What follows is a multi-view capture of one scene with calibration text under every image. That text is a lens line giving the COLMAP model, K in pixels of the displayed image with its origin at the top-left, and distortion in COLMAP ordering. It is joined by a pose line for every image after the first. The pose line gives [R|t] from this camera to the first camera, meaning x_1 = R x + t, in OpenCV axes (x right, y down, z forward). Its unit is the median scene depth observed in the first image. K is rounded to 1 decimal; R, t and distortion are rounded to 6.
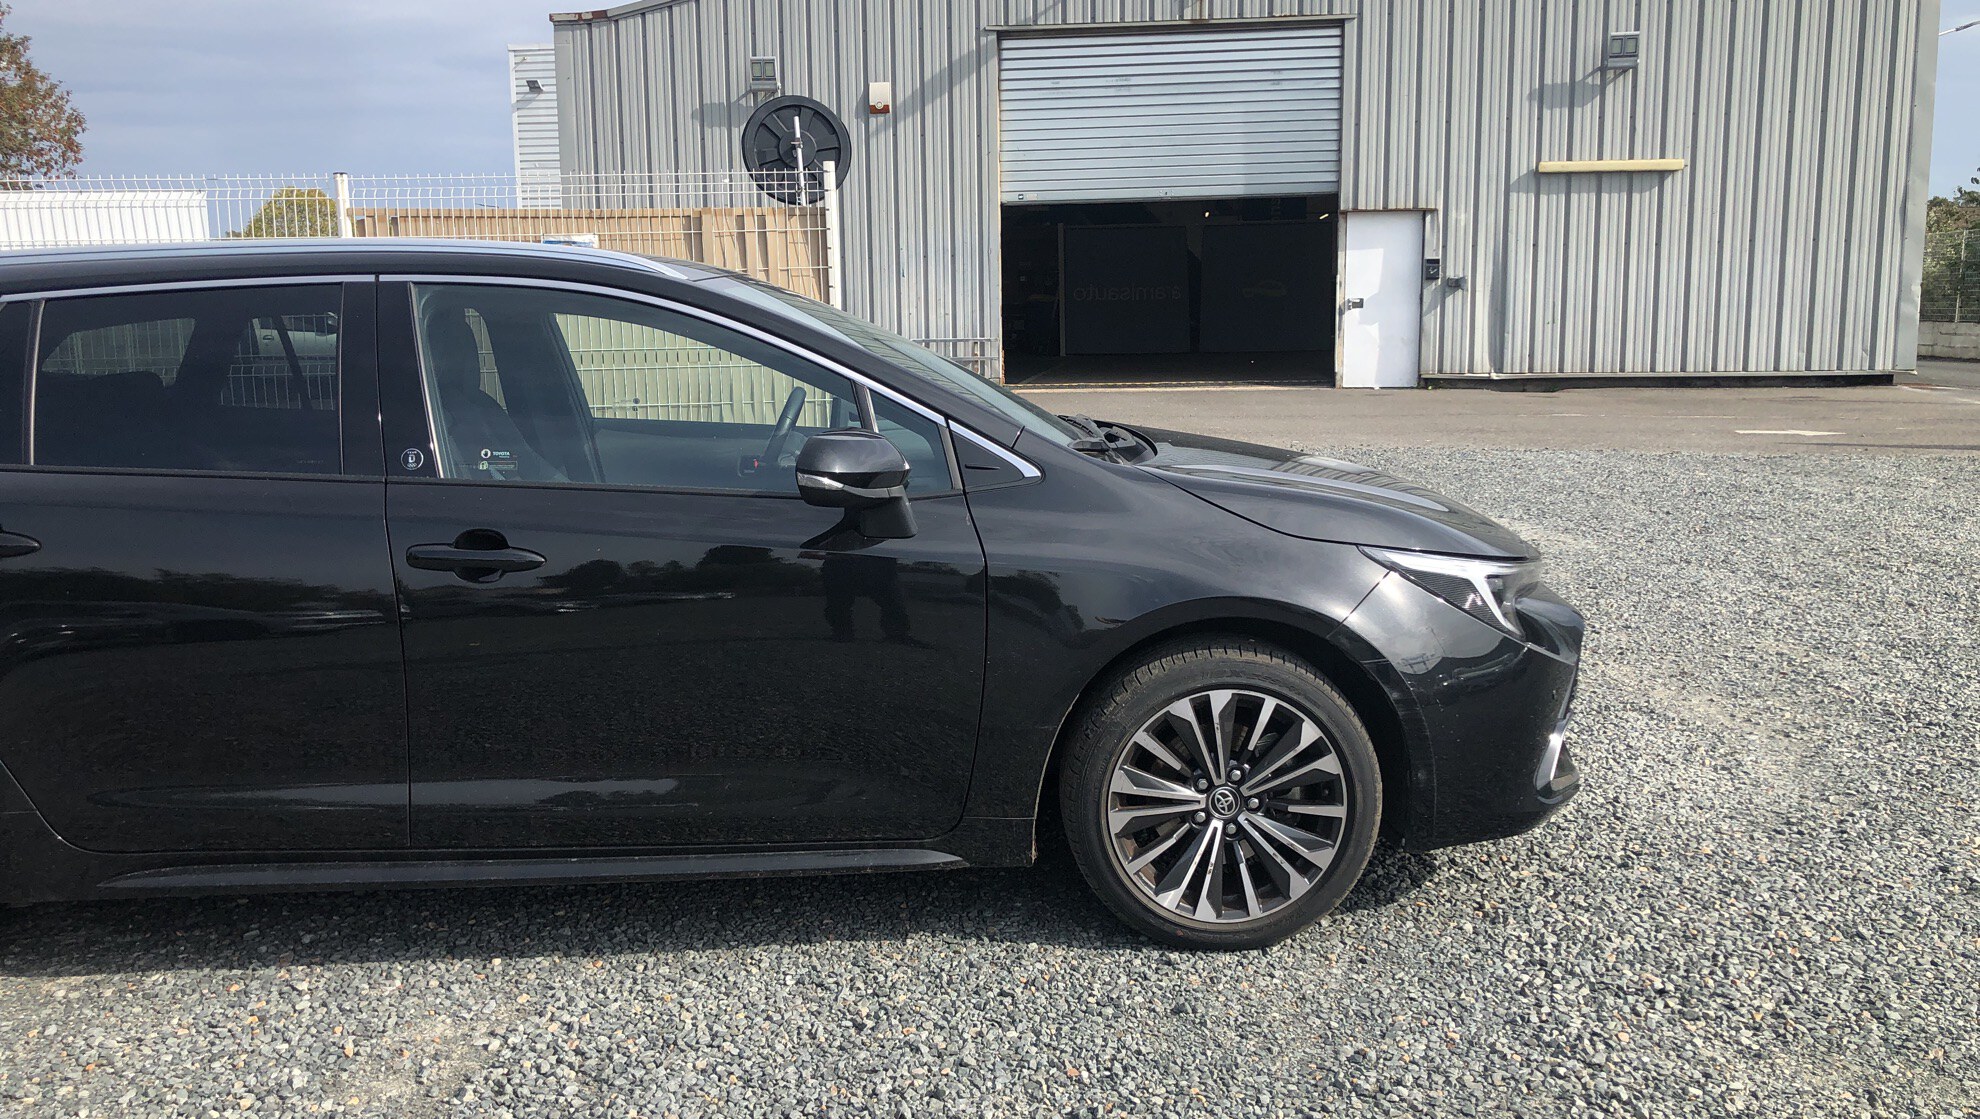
lens RADIAL K [[1560.1, 0, 971.4], [0, 1560.1, 551.8], [0, 0, 1]] dist [0.027652, -0.007875]
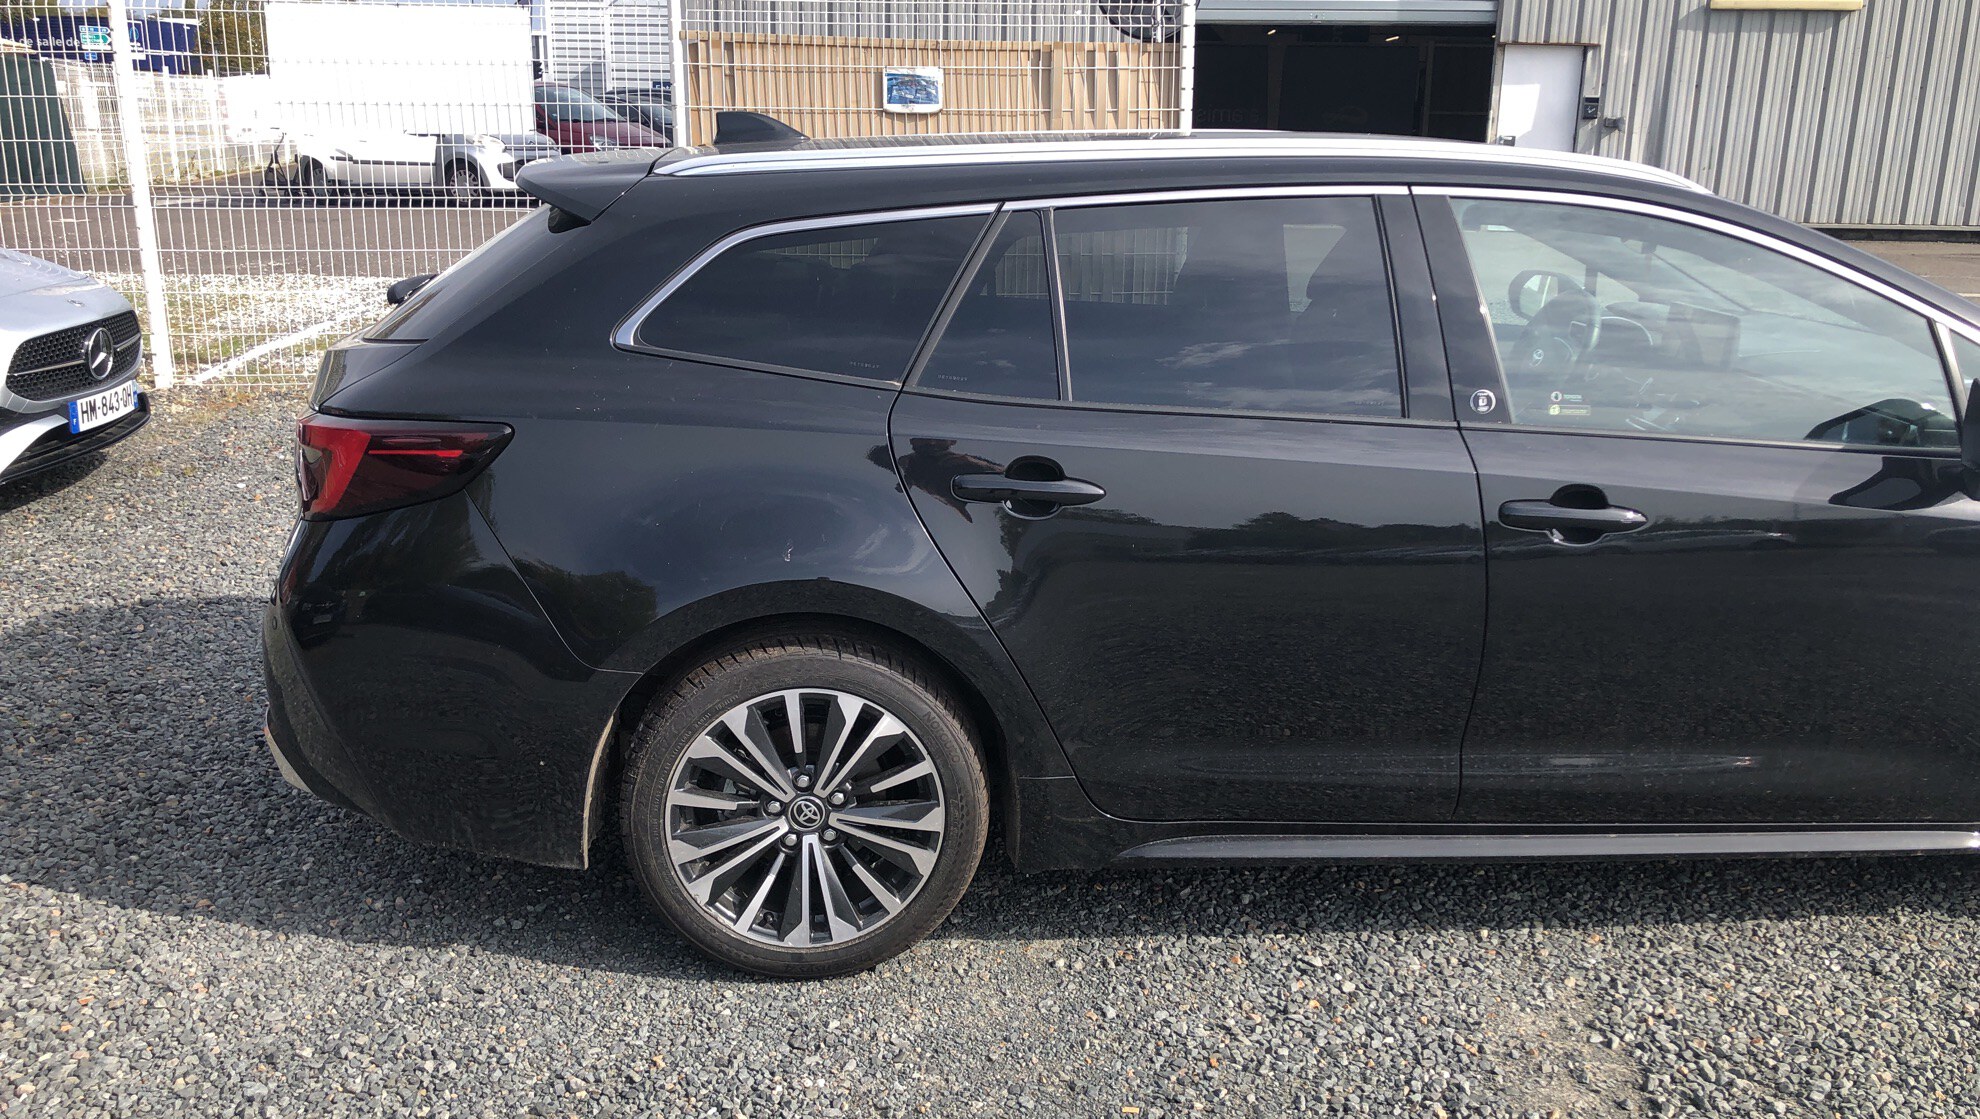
lens RADIAL K [[1560.1, 0, 961.5], [0, 1560.1, 531.0], [0, 0, 1]] dist [0.027652, -0.007875]
pose [[0.999187, 0.023949, 0.032438, -0.545567], [-0.027266, 0.993991, 0.106011, -0.057712], [-0.029704, -0.106809, 0.993836, 0.084028]]
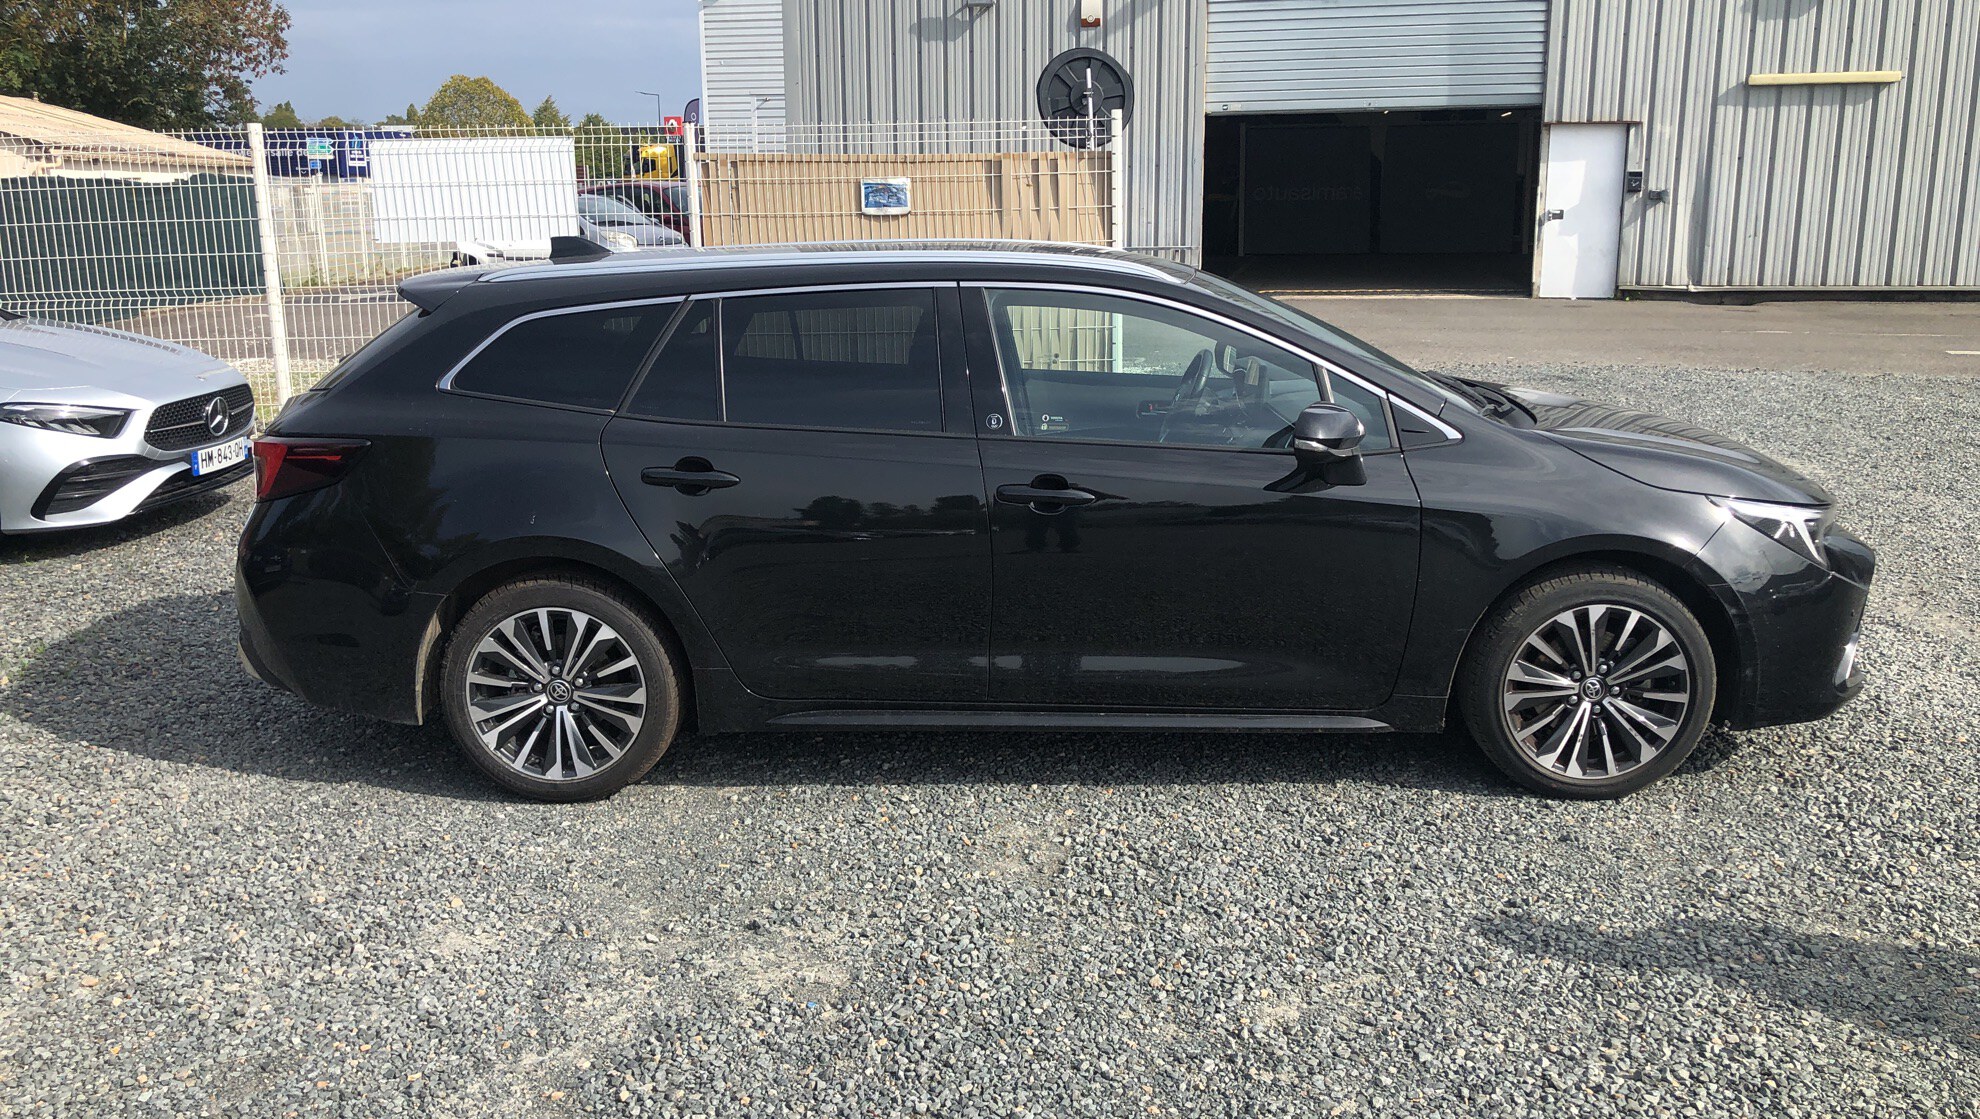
lens RADIAL K [[1560.1, 0, 977.6], [0, 1560.1, 543.1], [0, 0, 1]] dist [0.027652, -0.007875]
pose [[0.996701, 0.022197, -0.078065, -0.209586], [-0.016958, 0.997599, 0.067144, -0.034732], [0.079368, -0.065598, 0.994685, -0.286571]]
